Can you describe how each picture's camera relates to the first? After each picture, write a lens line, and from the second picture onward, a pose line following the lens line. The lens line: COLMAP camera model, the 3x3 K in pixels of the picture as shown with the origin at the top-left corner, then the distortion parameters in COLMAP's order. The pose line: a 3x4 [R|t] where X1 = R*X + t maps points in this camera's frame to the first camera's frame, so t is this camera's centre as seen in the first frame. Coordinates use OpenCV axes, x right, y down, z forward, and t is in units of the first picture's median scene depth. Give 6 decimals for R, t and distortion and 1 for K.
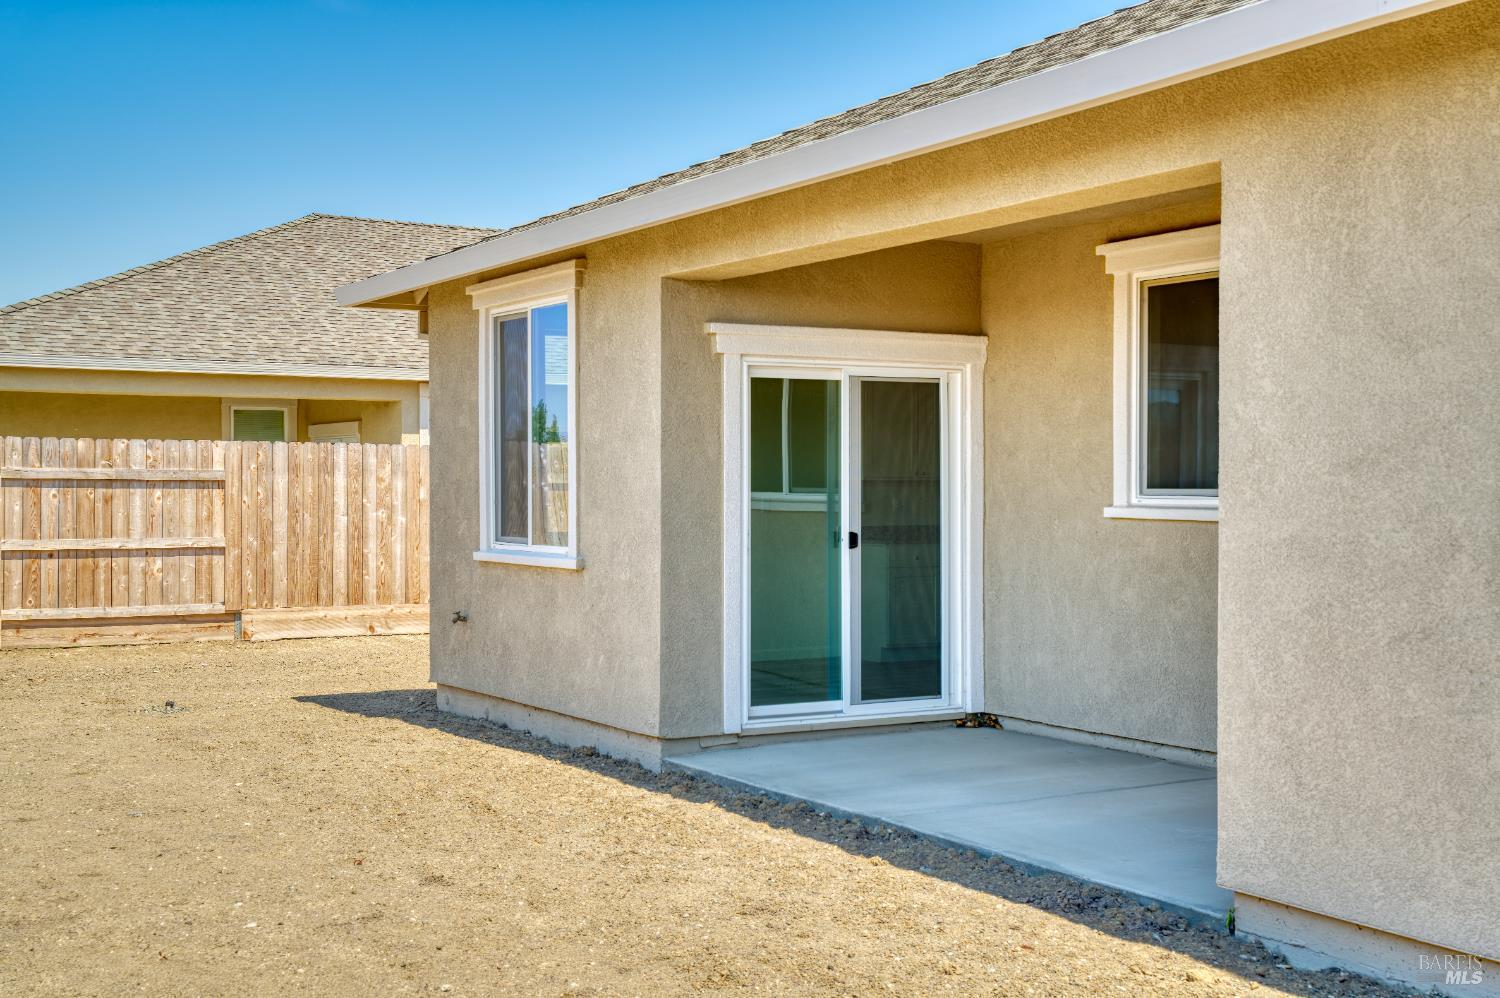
lens RADIAL K [[1833.0, 0, 750.0], [0, 1833.0, 499.0], [0, 0, 1]] dist [0.144177, 0.037597]
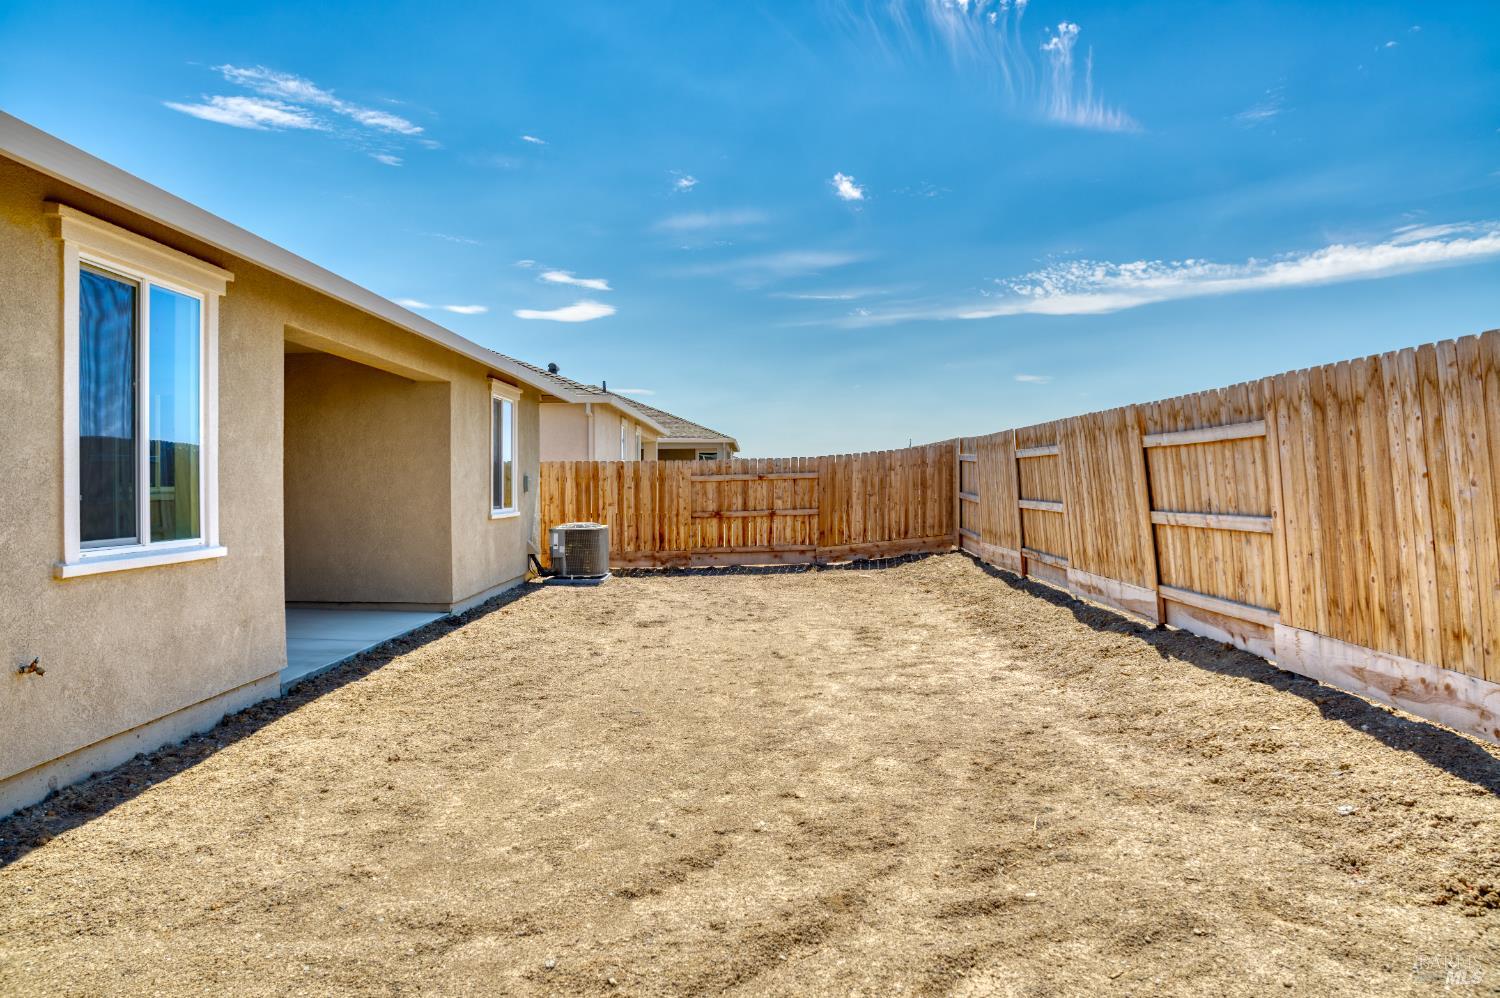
lens RADIAL K [[1054.9, 0, 752.4], [0, 1054.9, 483.4], [0, 0, 1]] dist [-0.140036, 0.116466]
pose [[-0.854490, -0.000282, 0.519468, -0.662710], [0.003741, 0.999971, 0.006695, -0.007232], [-0.519455, 0.007664, -0.854463, 1.330416]]
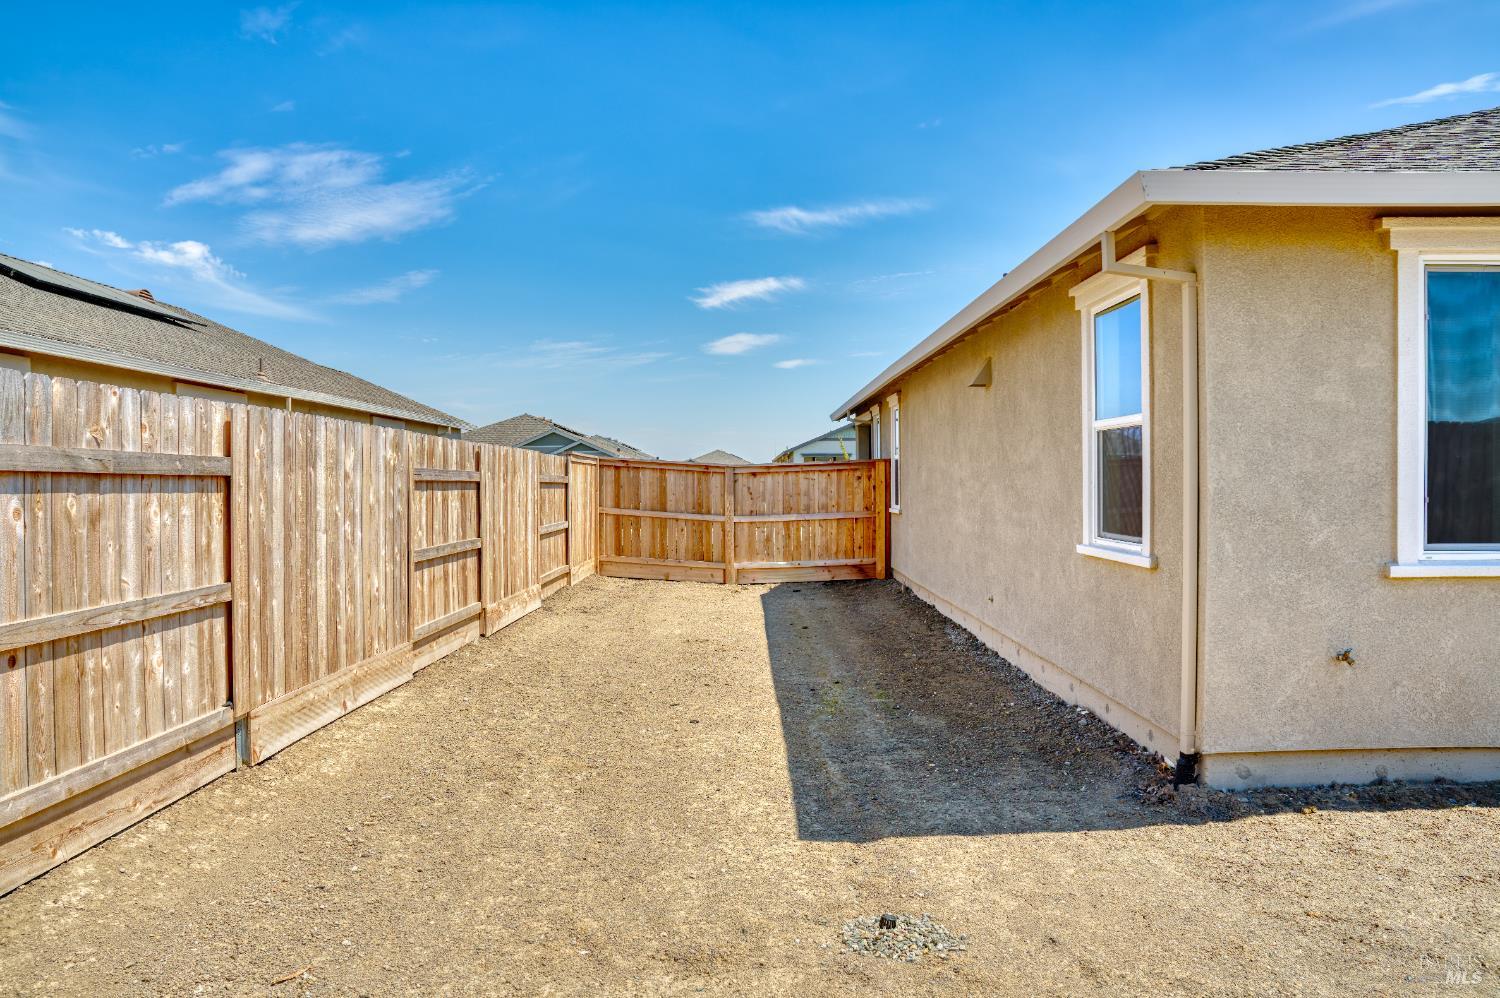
lens RADIAL K [[1054.9, 0, 752.4], [0, 1054.9, 483.4], [0, 0, 1]] dist [-0.140036, 0.116466]
pose [[0.505441, -0.006039, 0.862840, -0.718545], [0.009702, 0.999952, 0.001315, -0.010035], [-0.862806, 0.007706, 0.505476, 1.123982]]
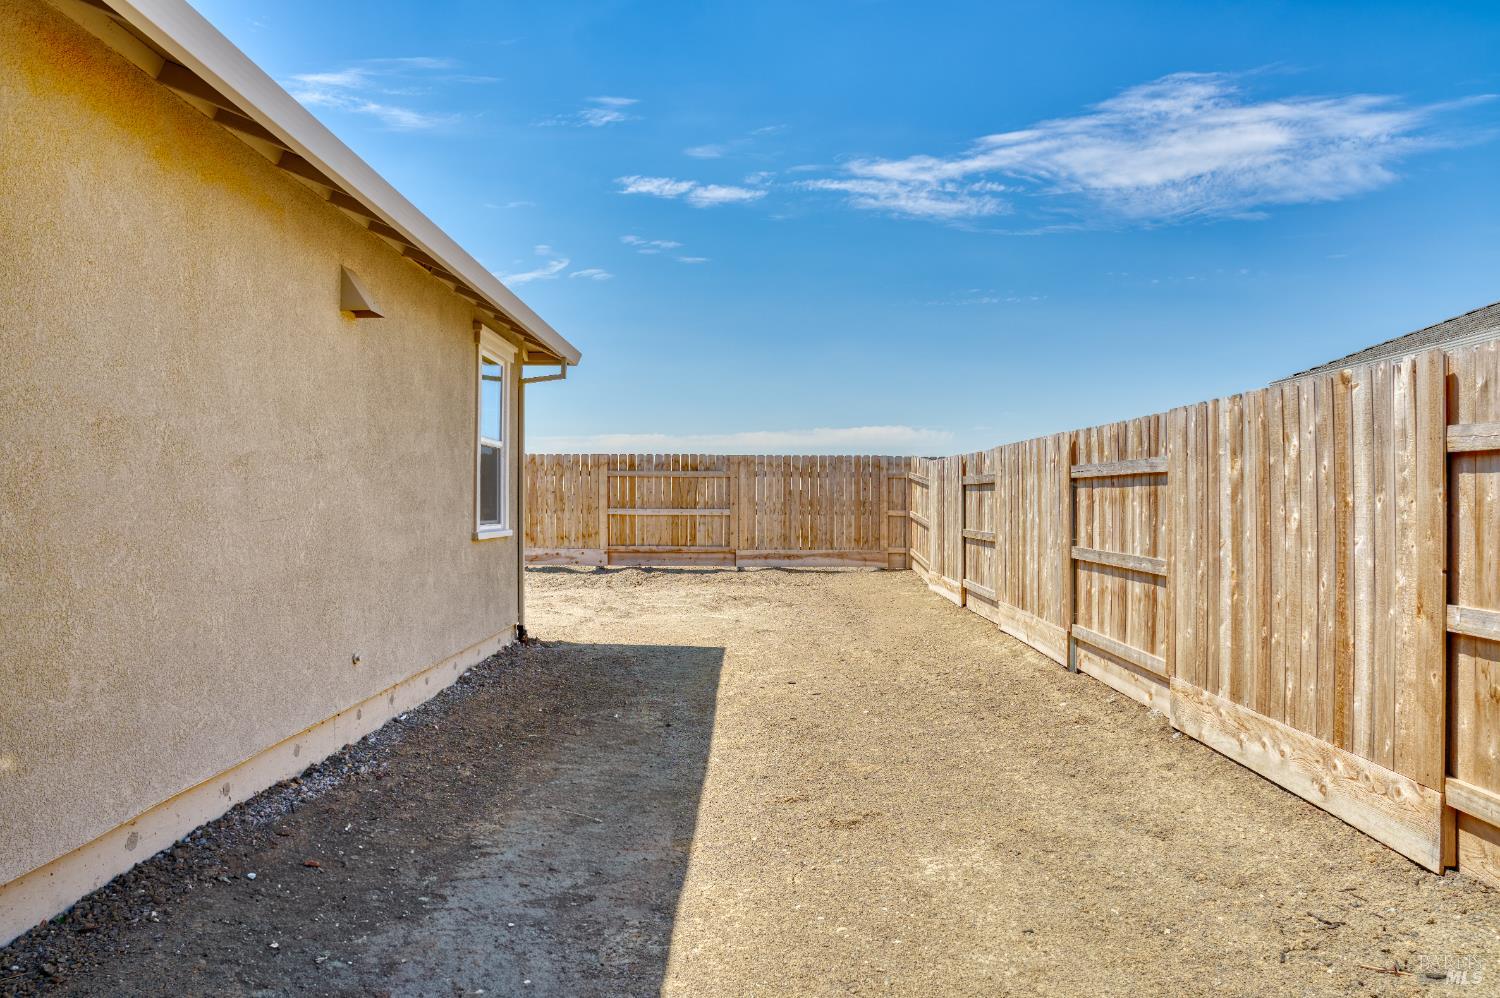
lens RADIAL K [[1103.2, 0, 720.0], [0, 1103.2, 506.3], [0, 0, 1]] dist [-0.101011, 0.075556]
pose [[-0.532227, -0.004232, -0.846591, 0.526935], [-0.009651, 0.999953, 0.001069, 0.007378], [0.846546, 0.008740, -0.532243, 1.864000]]
